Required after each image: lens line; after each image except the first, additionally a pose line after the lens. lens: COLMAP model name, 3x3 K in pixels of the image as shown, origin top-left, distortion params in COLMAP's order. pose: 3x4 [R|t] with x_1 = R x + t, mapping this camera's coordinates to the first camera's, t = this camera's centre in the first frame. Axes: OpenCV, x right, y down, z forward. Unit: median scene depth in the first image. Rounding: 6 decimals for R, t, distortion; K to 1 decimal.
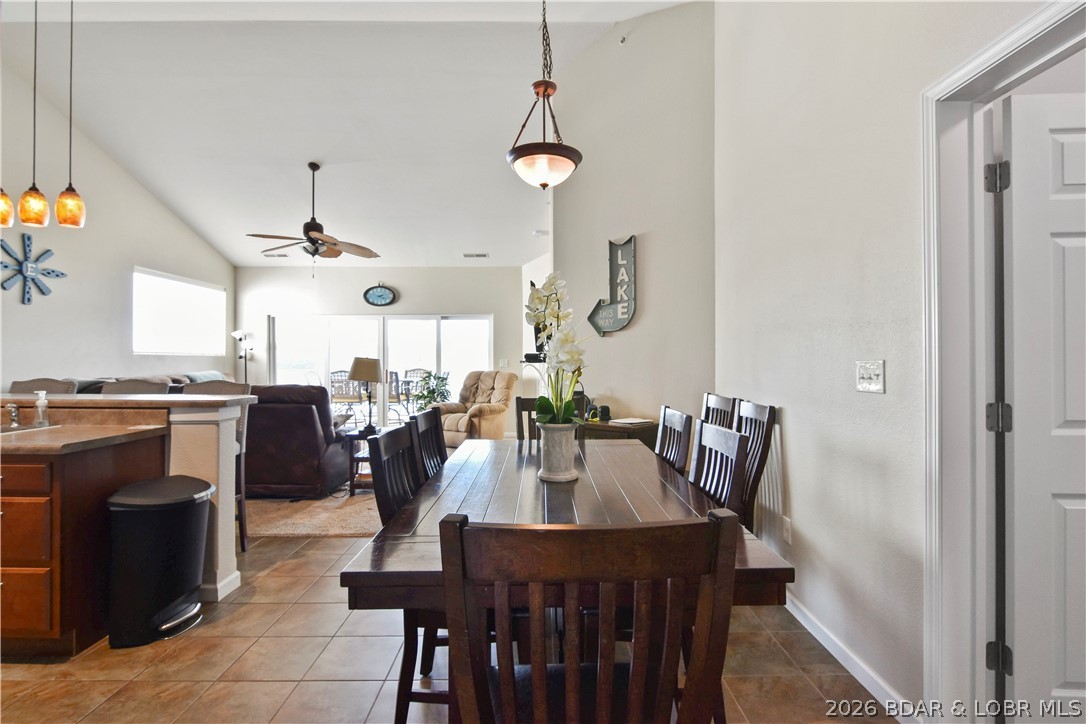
lens RADIAL K [[515.8, 0, 544.6], [0, 515.8, 359.7], [0, 0, 1]] dist [0.002083, -0.008186]
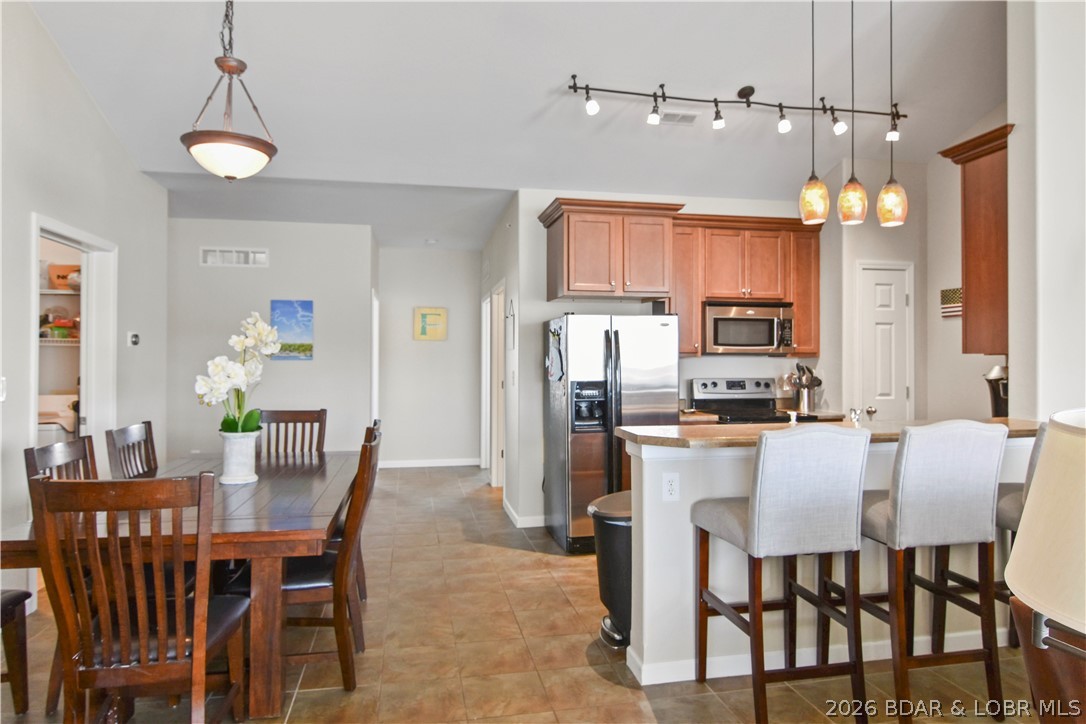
lens RADIAL K [[642.1, 0, 529.1], [0, 642.1, 360.7], [0, 0, 1]] dist [-0.006062, -0.000855]
pose [[-0.985501, -0.001485, -0.169662, -0.115792], [-0.000507, 0.999983, -0.005810, -0.011219], [0.169668, -0.005640, -0.985485, 0.803541]]
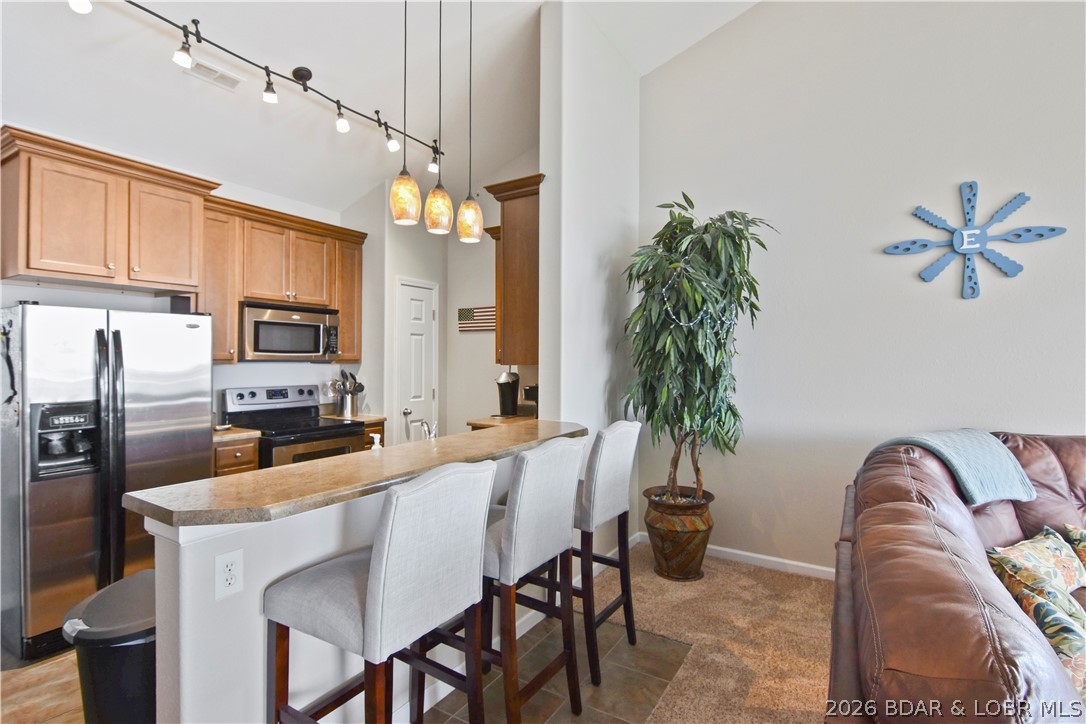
lens RADIAL K [[526.1, 0, 545.6], [0, 526.1, 357.2], [0, 0, 1]] dist [0.005519, -0.008514]
pose [[-0.537992, -0.007617, -0.842916, -0.156299], [-0.000876, 0.999964, -0.008478, -0.023298], [0.842949, -0.003823, -0.537979, 0.652695]]
